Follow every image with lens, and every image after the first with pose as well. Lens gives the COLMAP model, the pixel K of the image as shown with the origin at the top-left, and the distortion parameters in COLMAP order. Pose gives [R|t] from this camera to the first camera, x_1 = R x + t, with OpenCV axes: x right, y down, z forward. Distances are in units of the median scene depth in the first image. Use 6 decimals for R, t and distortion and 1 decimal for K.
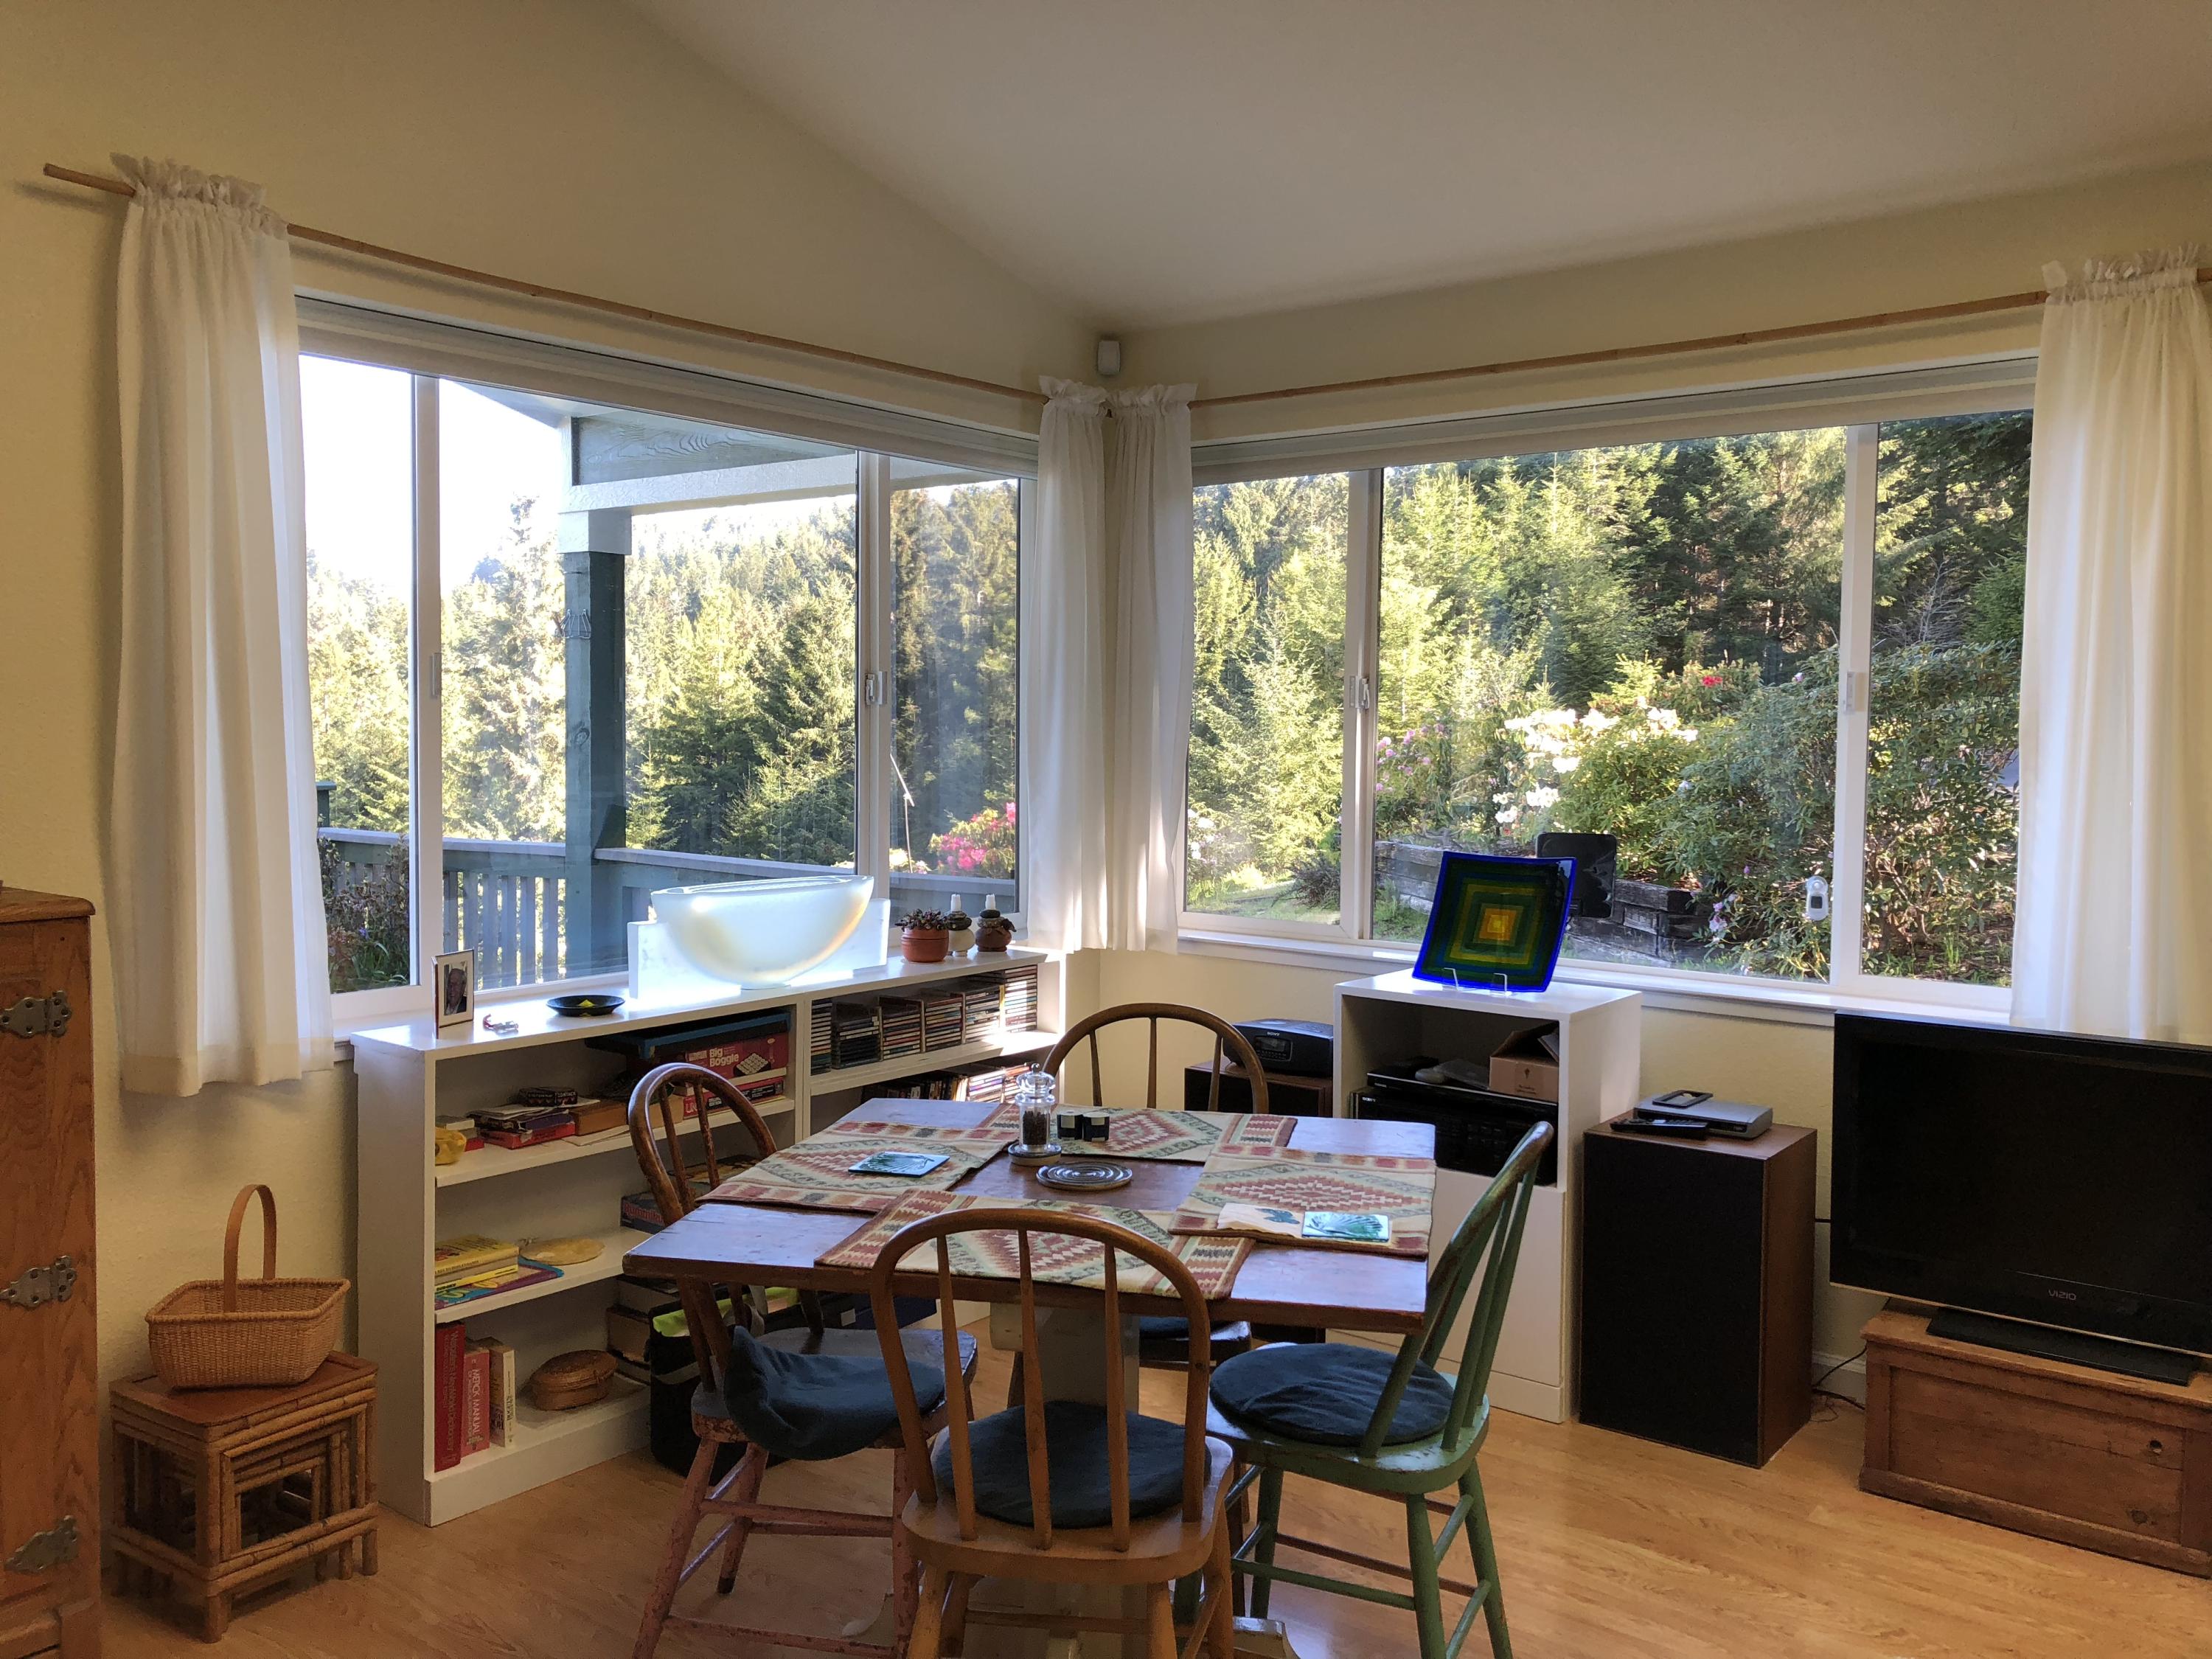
lens RADIAL K [[1839.6, 0, 1099.6], [0, 1839.6, 823.3], [0, 0, 1]] dist [0.048521, -0.061182]
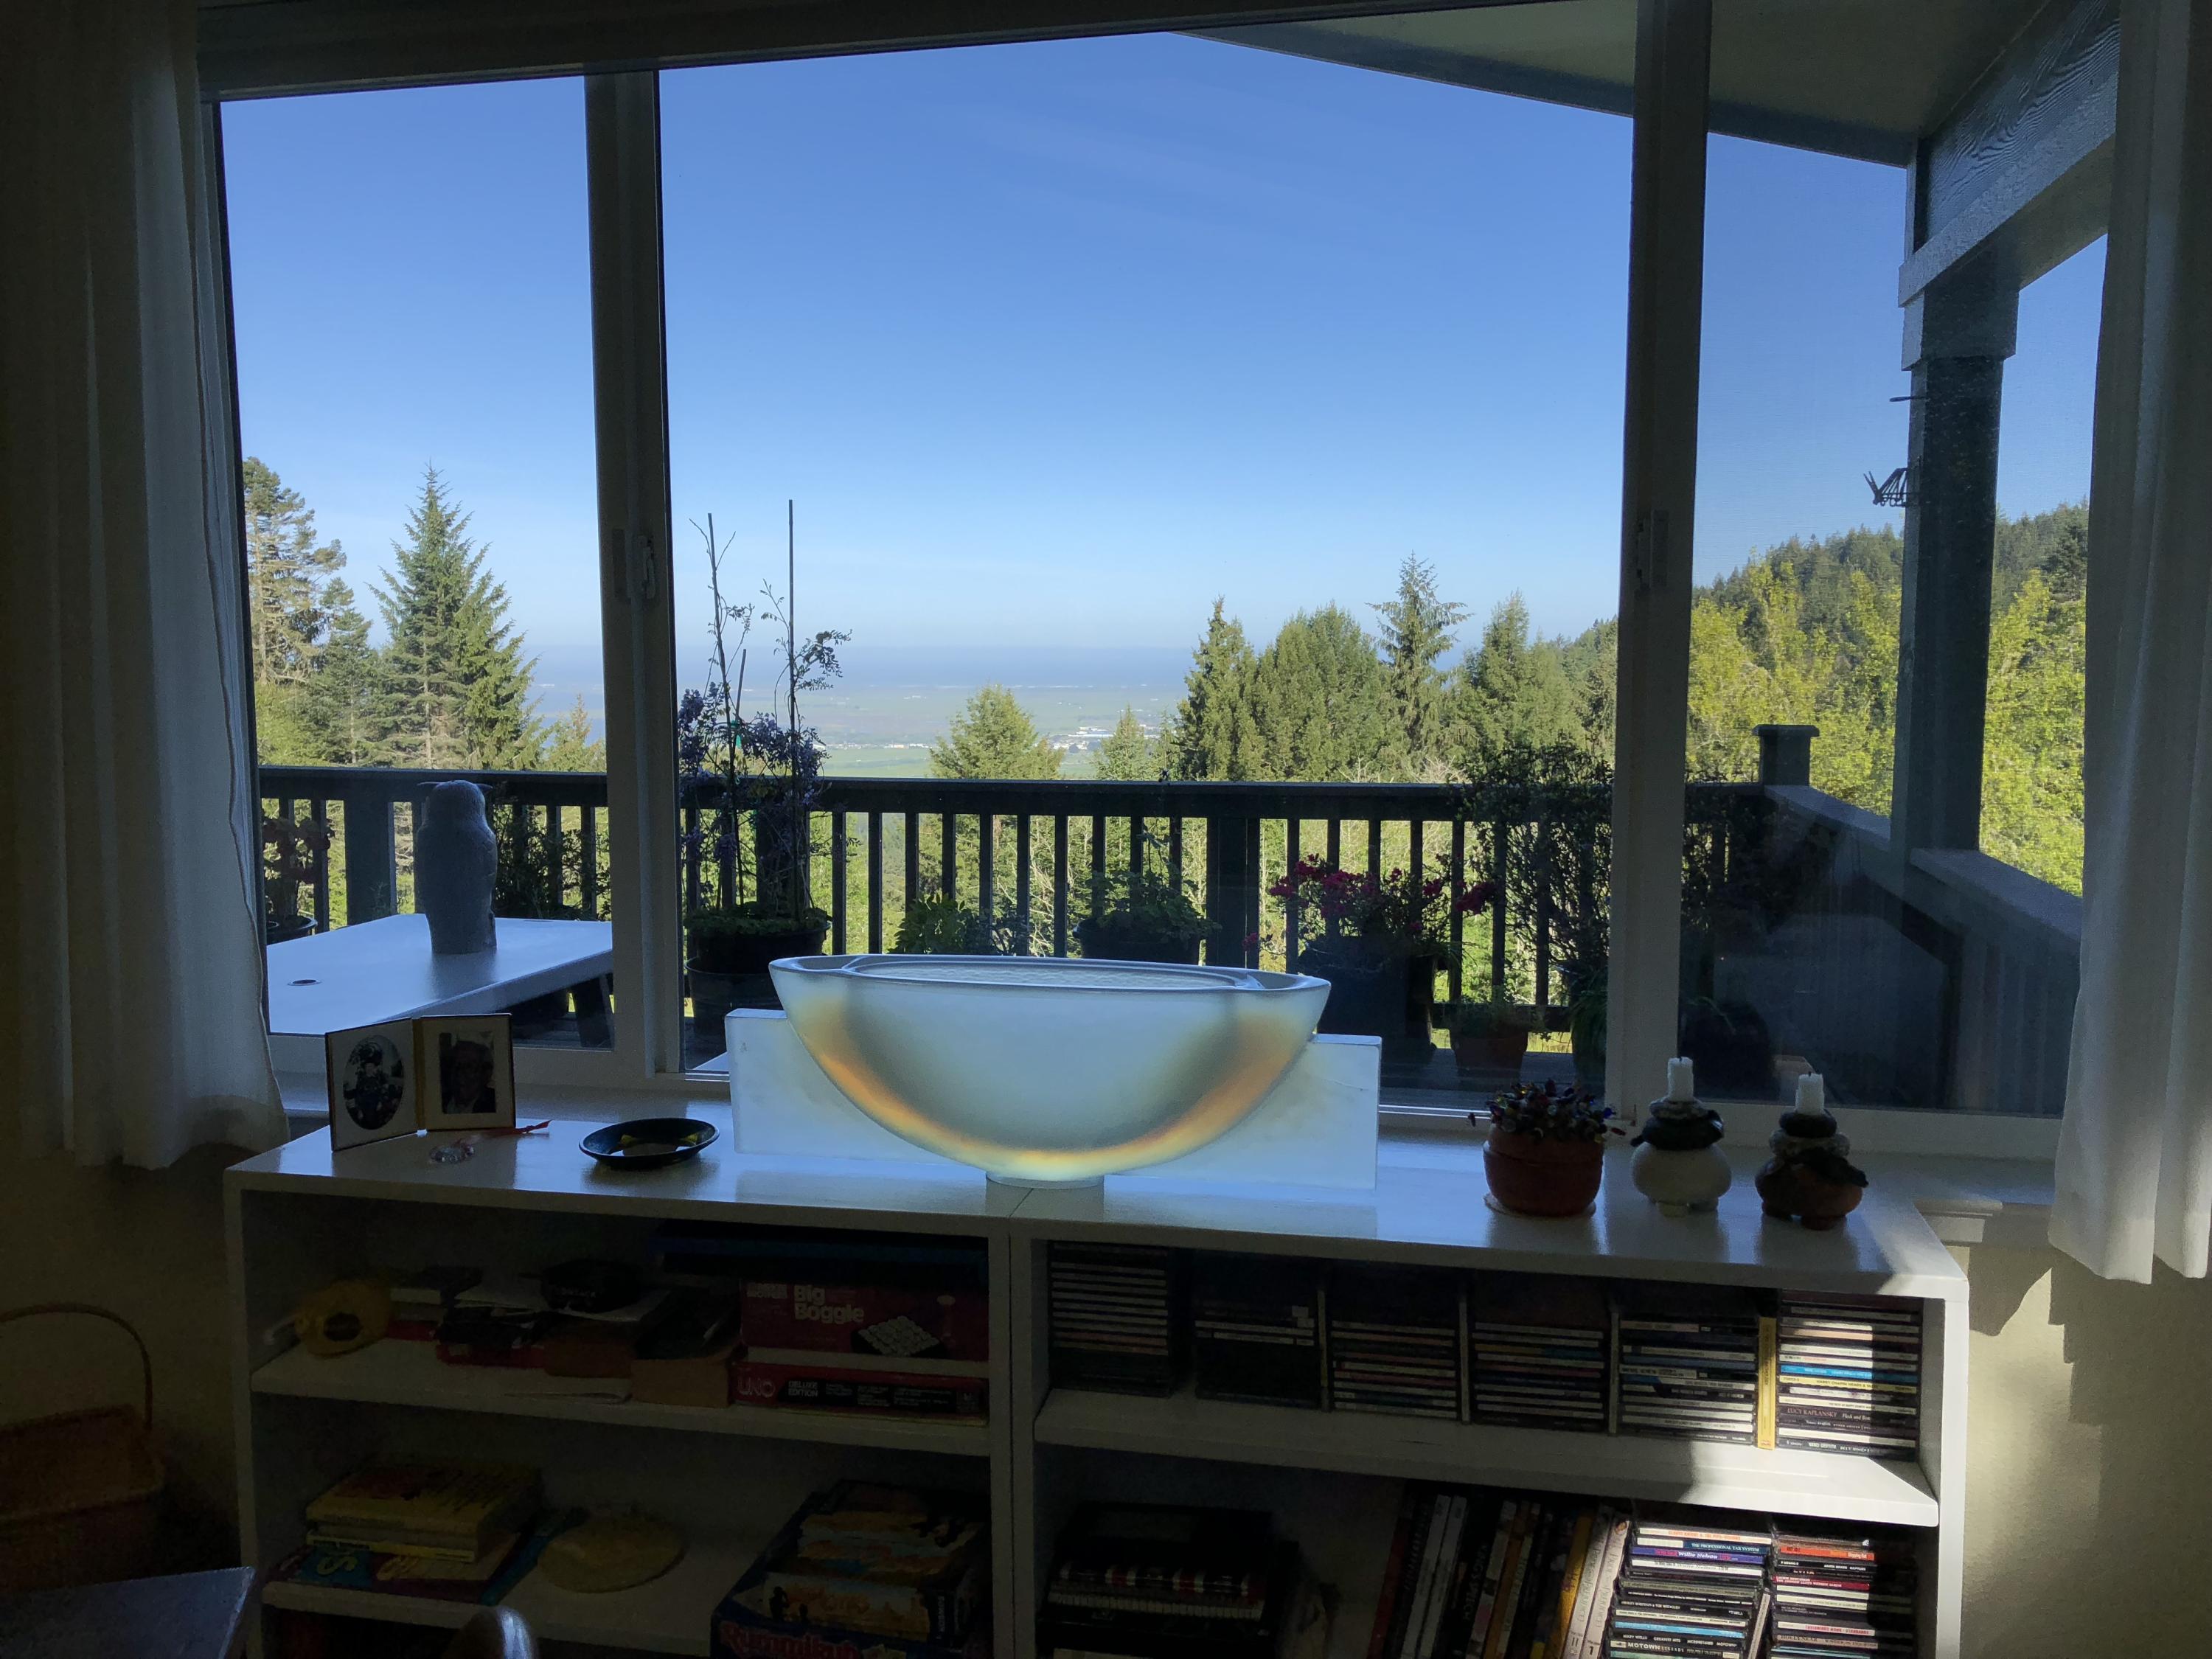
lens RADIAL K [[1839.6, 0, 1103.9], [0, 1839.6, 833.9], [0, 0, 1]] dist [0.048521, -0.061182]
pose [[0.442599, 0.080410, -0.893107, 0.032115], [-0.045709, 0.996700, 0.067085, -0.004588], [0.895554, 0.011132, 0.444814, 0.101957]]
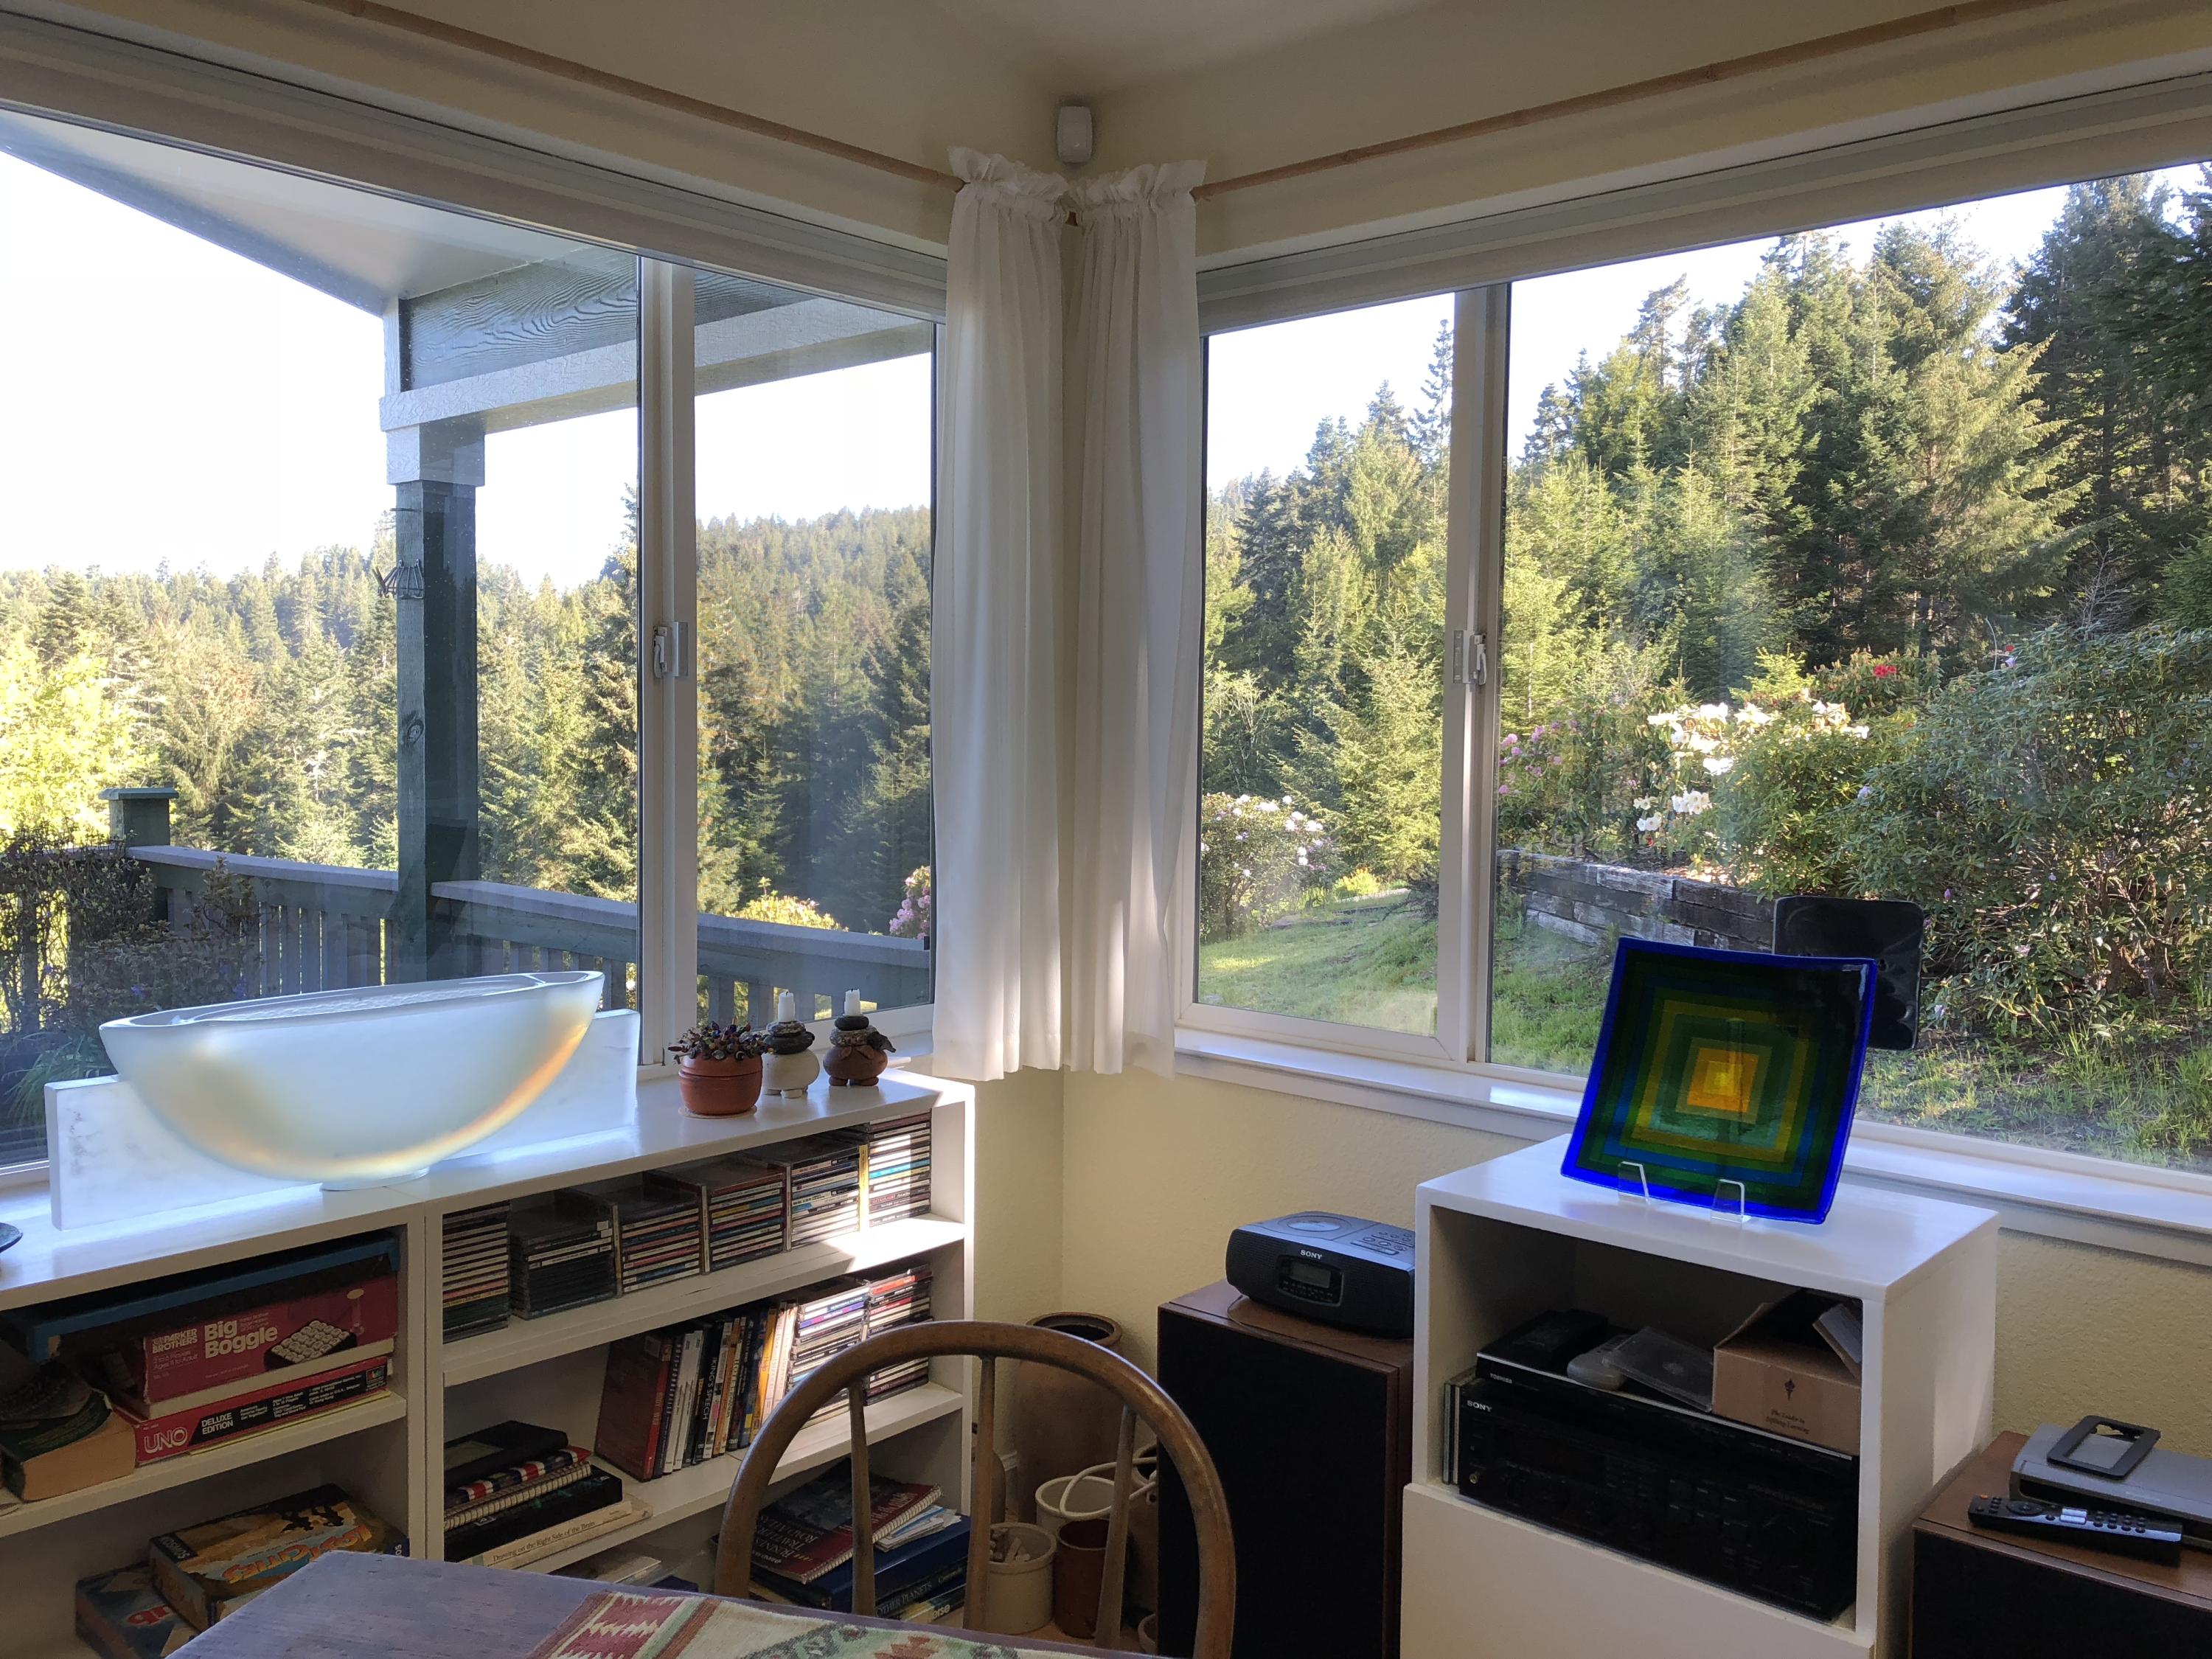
lens RADIAL K [[1839.6, 0, 1112.4], [0, 1839.6, 830.7], [0, 0, 1]] dist [0.048521, -0.061182]
pose [[0.998292, 0.004016, -0.058281, 0.009061], [-0.003696, 0.999977, 0.005606, -0.002608], [0.058302, -0.005381, 0.998284, 0.058832]]
